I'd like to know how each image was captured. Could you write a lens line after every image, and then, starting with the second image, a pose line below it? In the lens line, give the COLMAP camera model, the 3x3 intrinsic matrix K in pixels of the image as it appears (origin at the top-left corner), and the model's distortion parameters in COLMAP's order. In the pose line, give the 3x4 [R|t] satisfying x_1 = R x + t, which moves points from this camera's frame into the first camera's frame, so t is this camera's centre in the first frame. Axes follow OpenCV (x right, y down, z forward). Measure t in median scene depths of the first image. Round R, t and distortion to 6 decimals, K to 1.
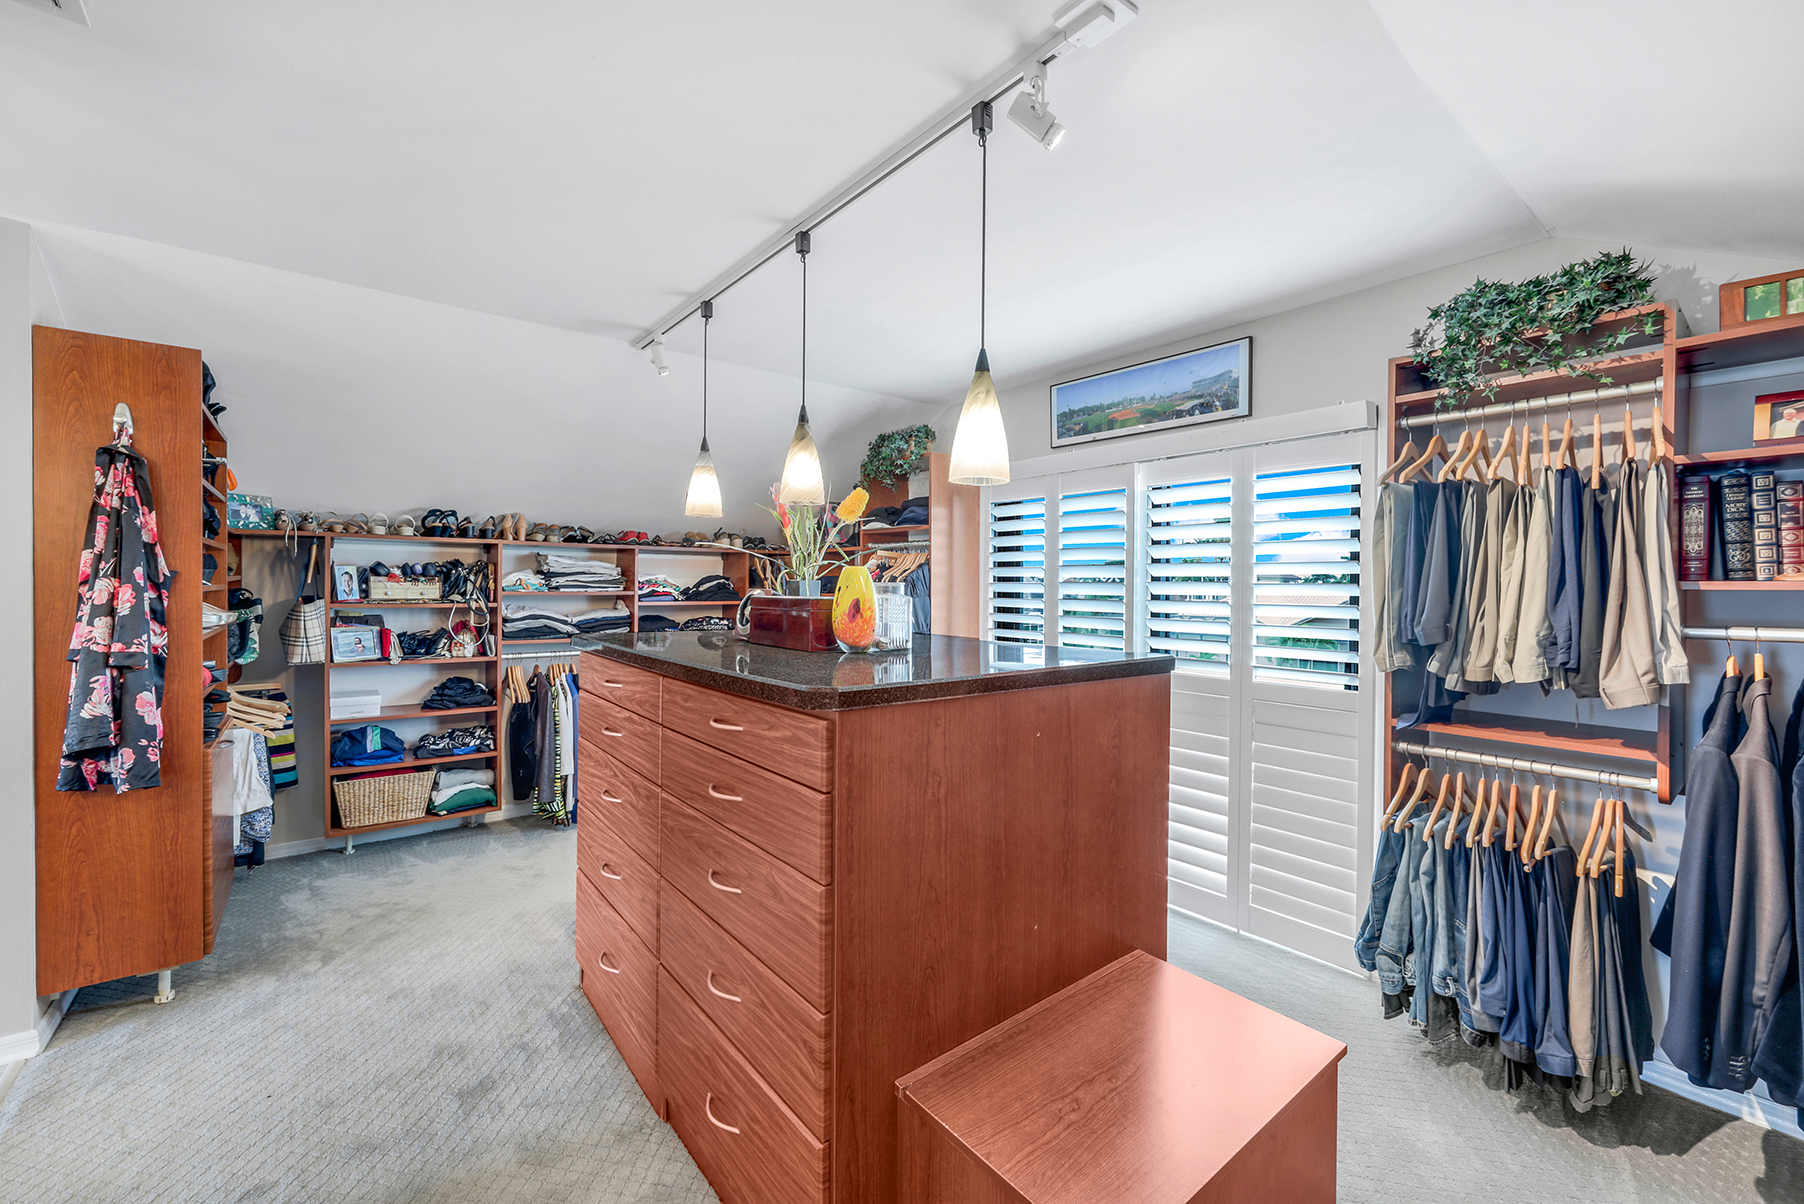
lens RADIAL K [[731.2, 0, 901.5], [0, 731.2, 597.4], [0, 0, 1]] dist [0.001707, 0.000101]
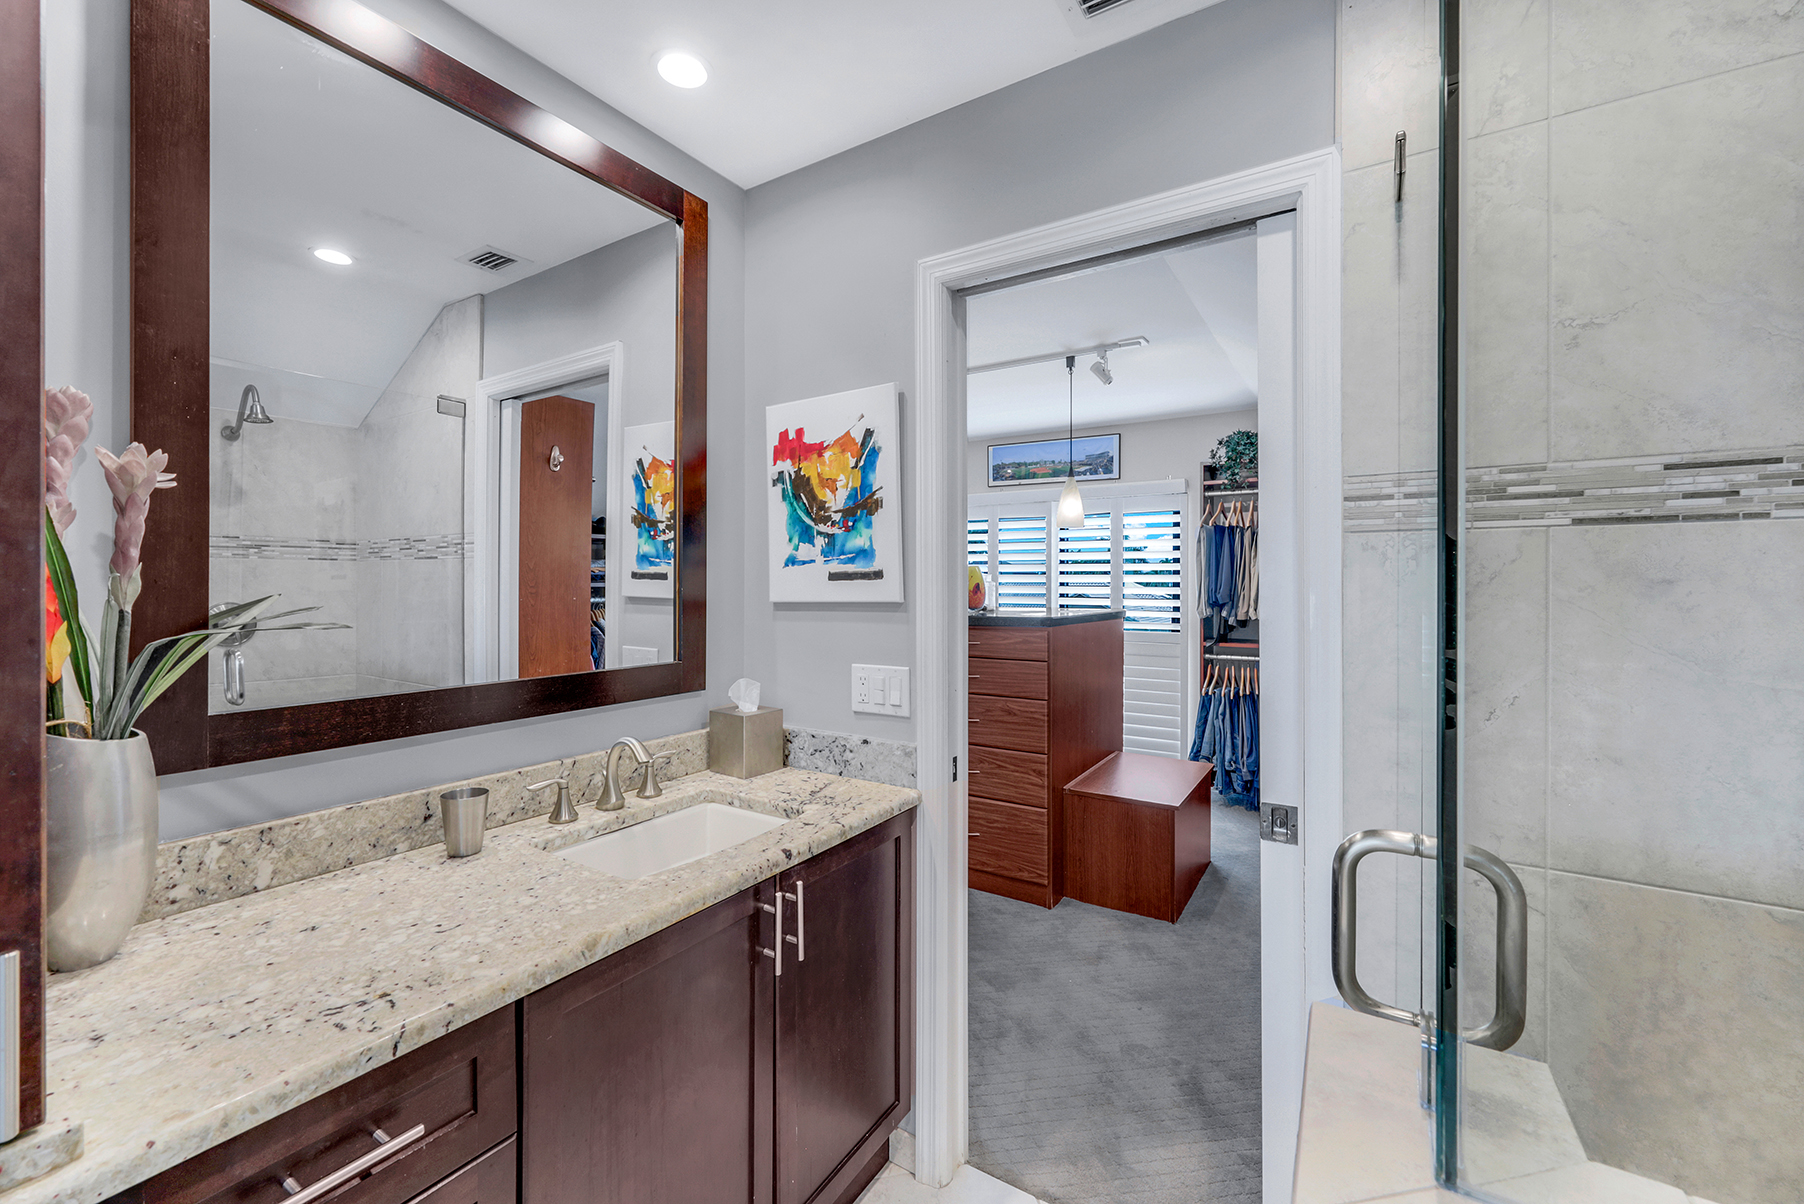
lens RADIAL K [[745.4, 0, 901.8], [0, 745.4, 593.2], [0, 0, 1]] dist [0.000199, 0.000062]
pose [[0.946514, -0.012360, 0.322427, -0.794786], [0.012731, 0.999918, 0.000958, 0.020743], [-0.322412, 0.003198, 0.946594, -0.688472]]
